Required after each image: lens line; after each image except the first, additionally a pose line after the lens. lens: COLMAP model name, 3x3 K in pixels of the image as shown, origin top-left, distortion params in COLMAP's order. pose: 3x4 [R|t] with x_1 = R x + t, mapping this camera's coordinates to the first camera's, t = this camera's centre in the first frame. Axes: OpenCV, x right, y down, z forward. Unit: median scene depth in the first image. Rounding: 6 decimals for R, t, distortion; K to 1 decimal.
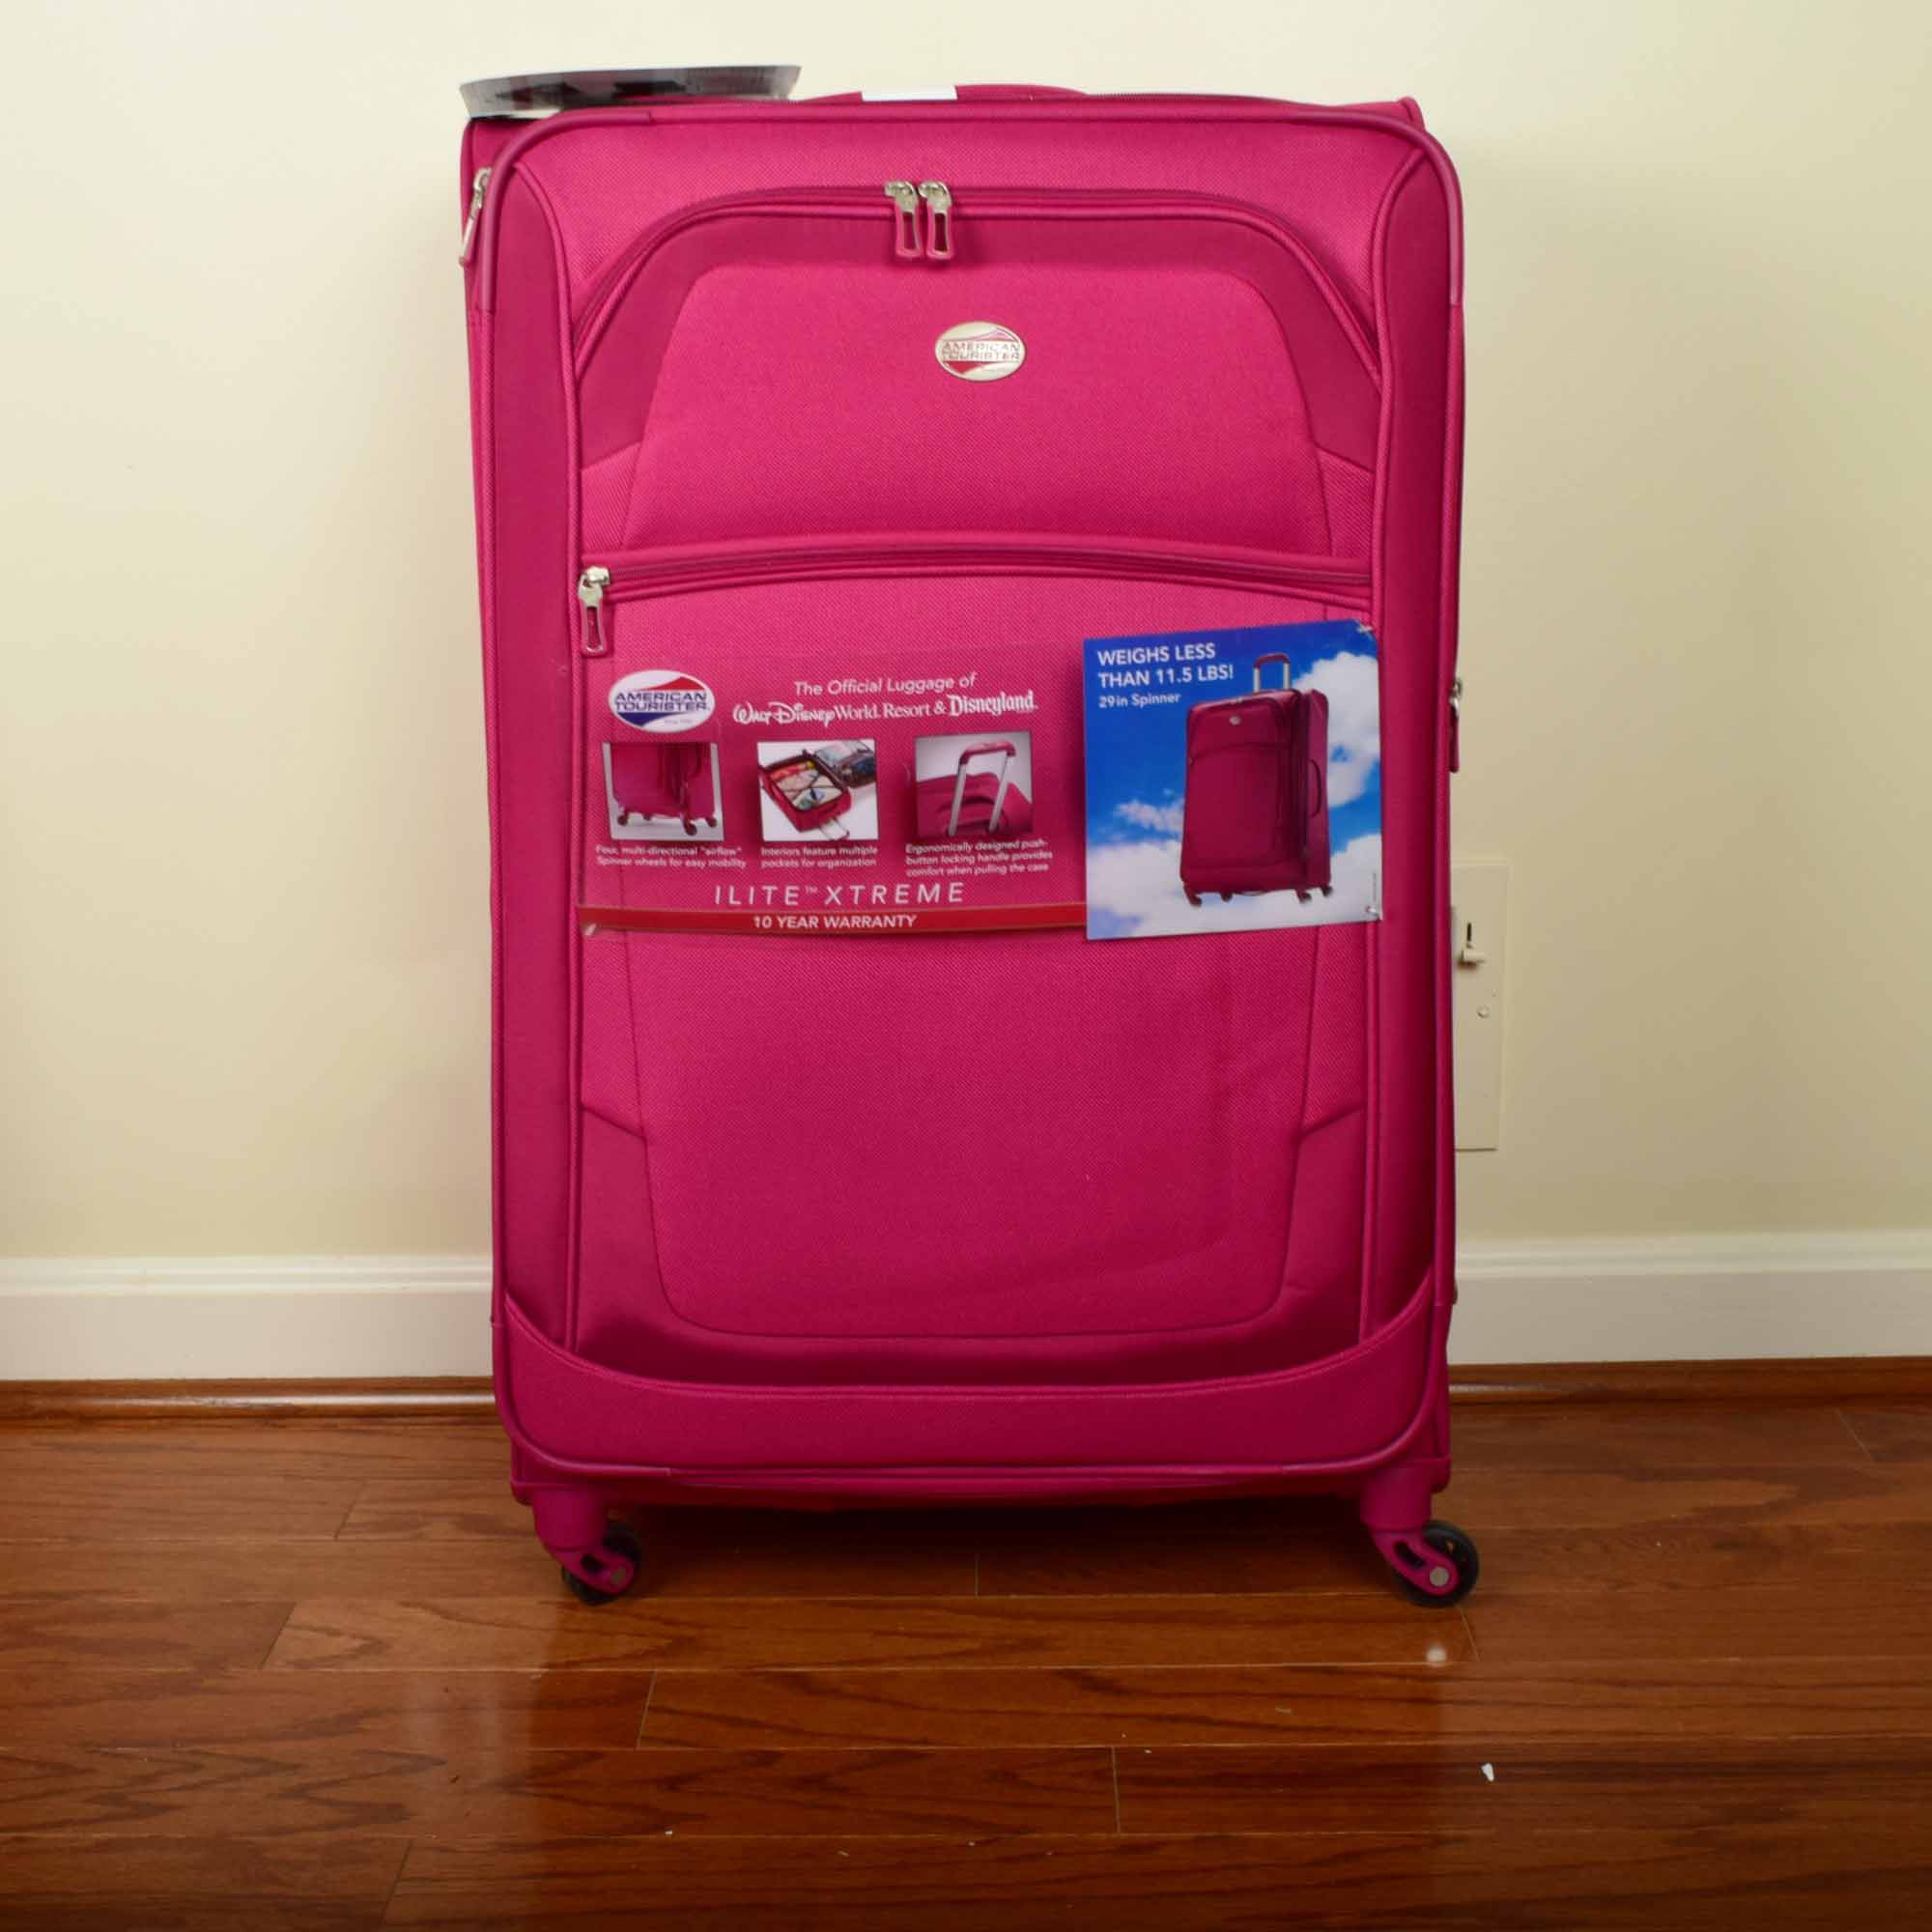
lens RADIAL K [[2582.2, 0, 909.4], [0, 2582.2, 1033.7], [0, 0, 1]] dist [-0.011123, 0.000000]
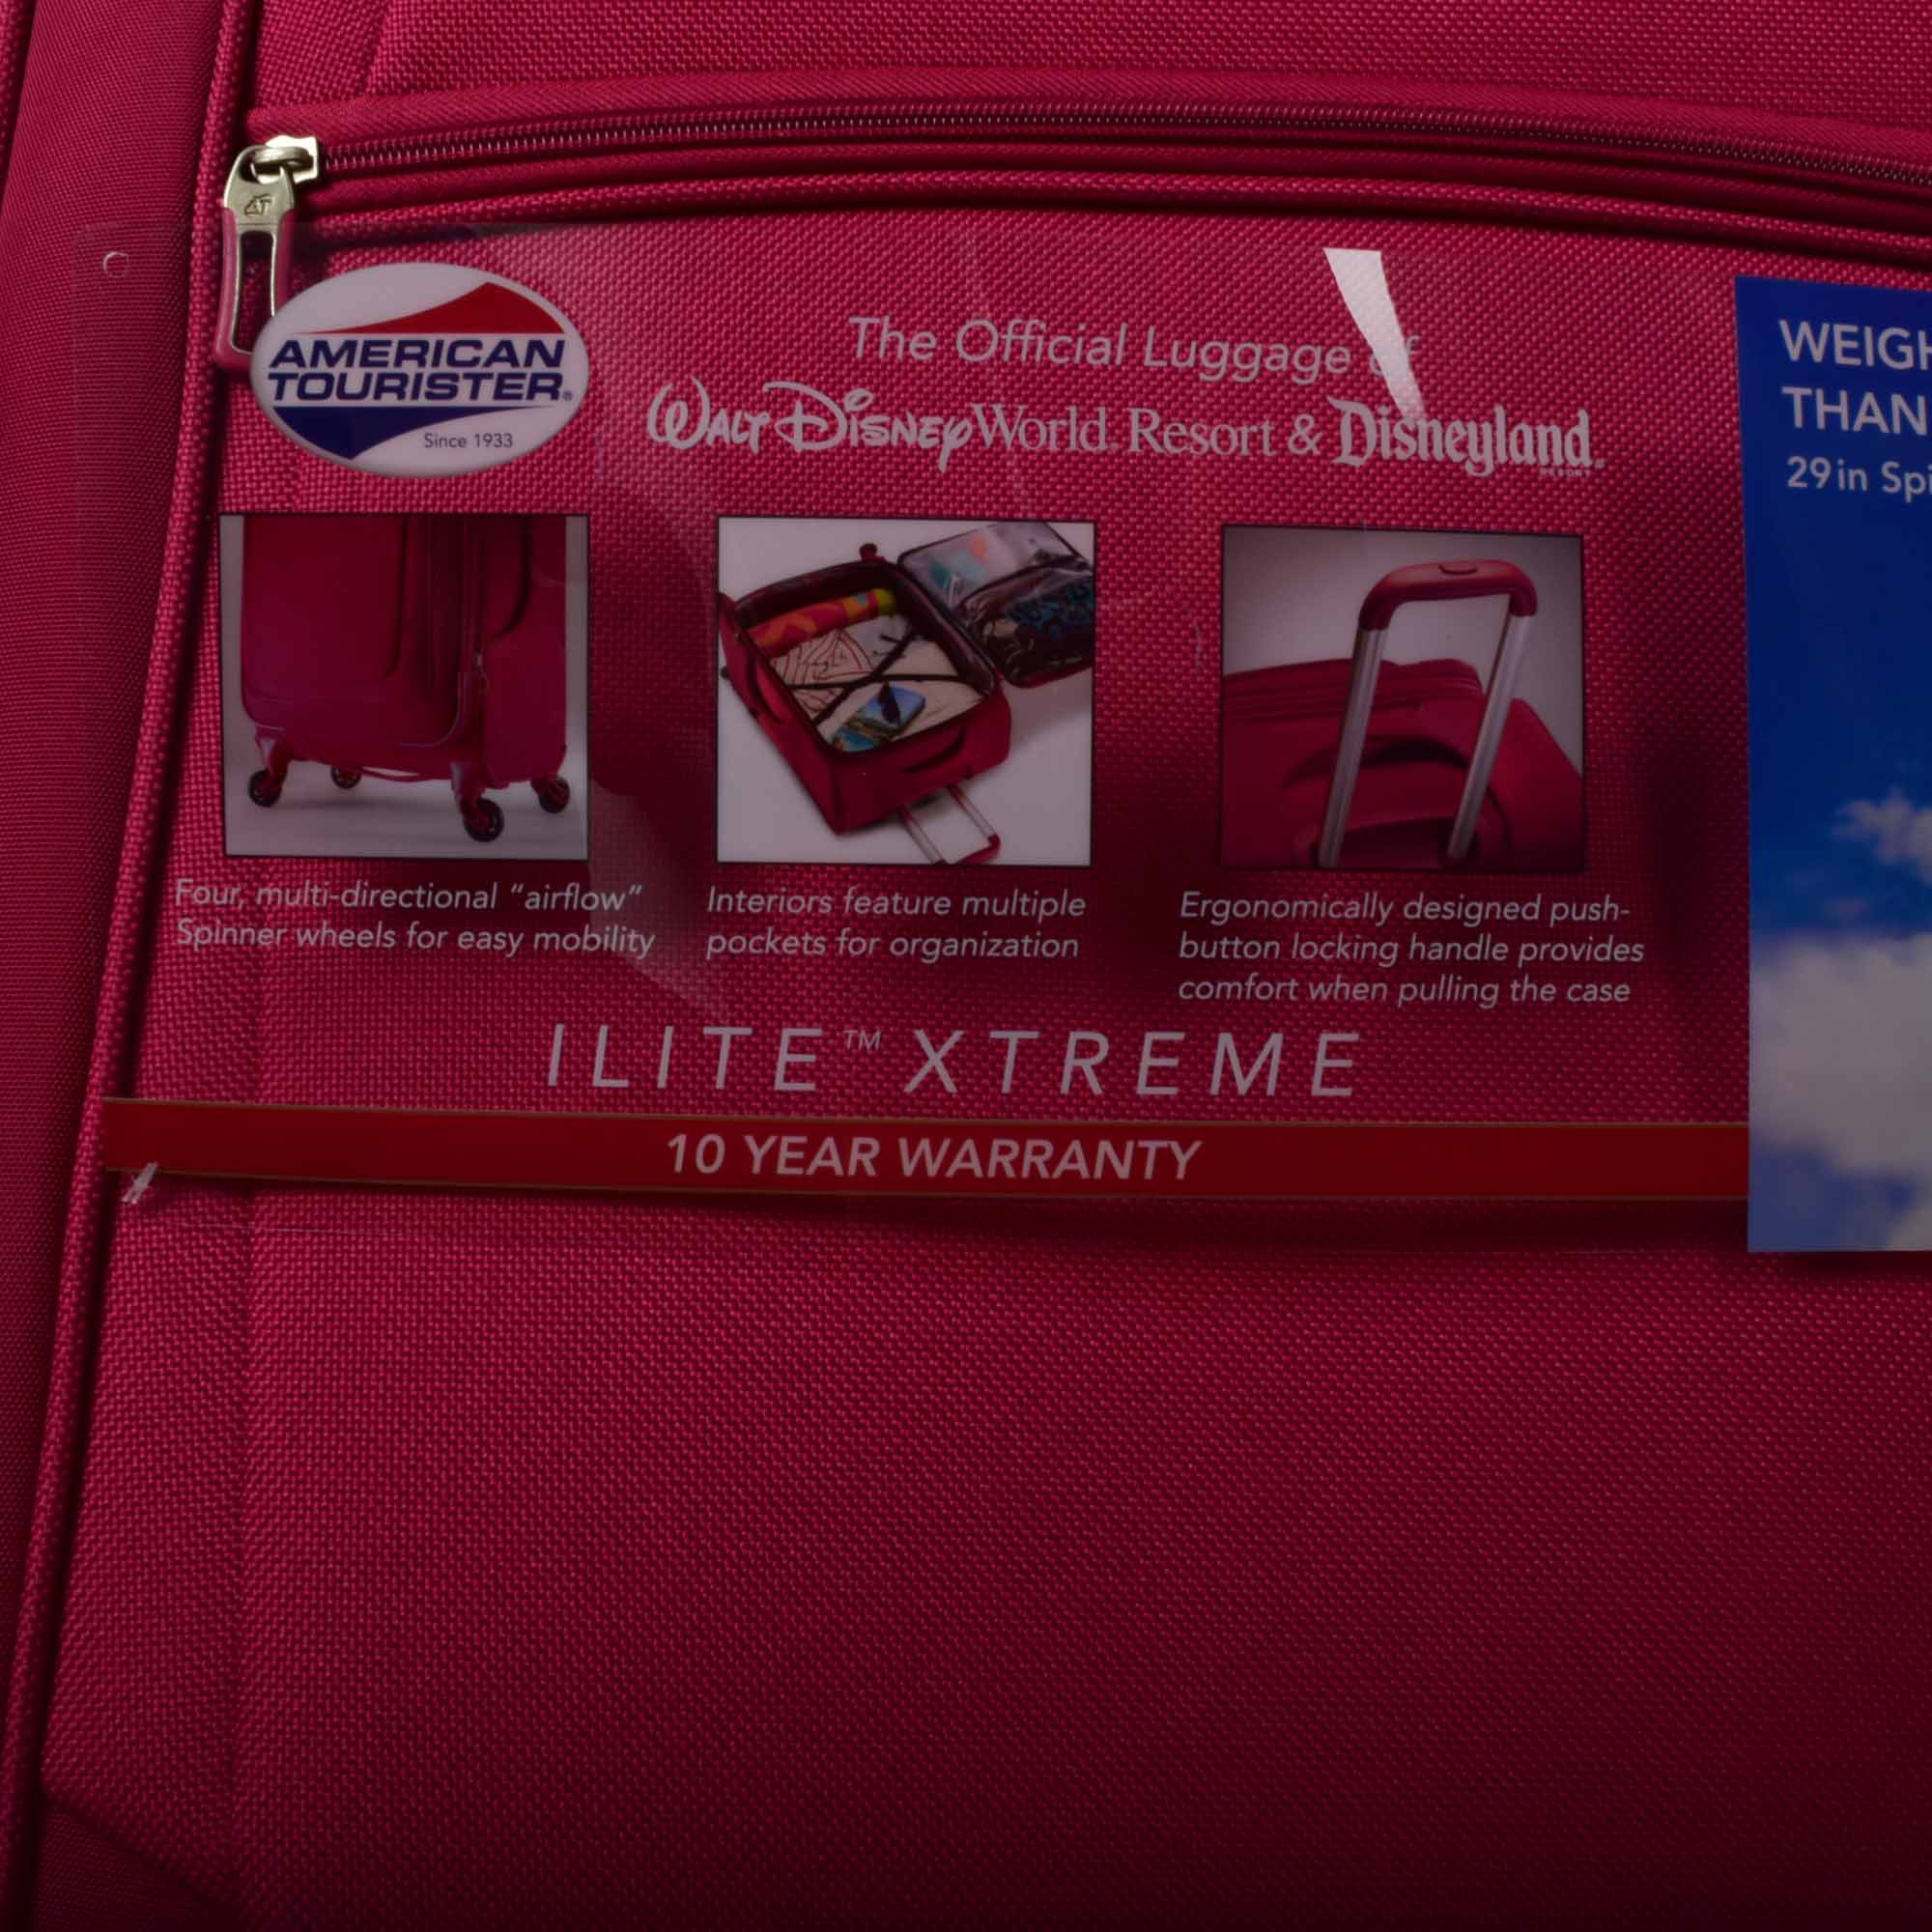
lens RADIAL K [[2582.2, 0, 945.4], [0, 2582.2, 946.7], [0, 0, 1]] dist [-0.011123, 0.000000]
pose [[0.998943, 0.038757, 0.024723, -0.036682], [-0.026438, 0.924302, -0.380745, 0.051052], [-0.037608, 0.379689, 0.924349, 0.720942]]
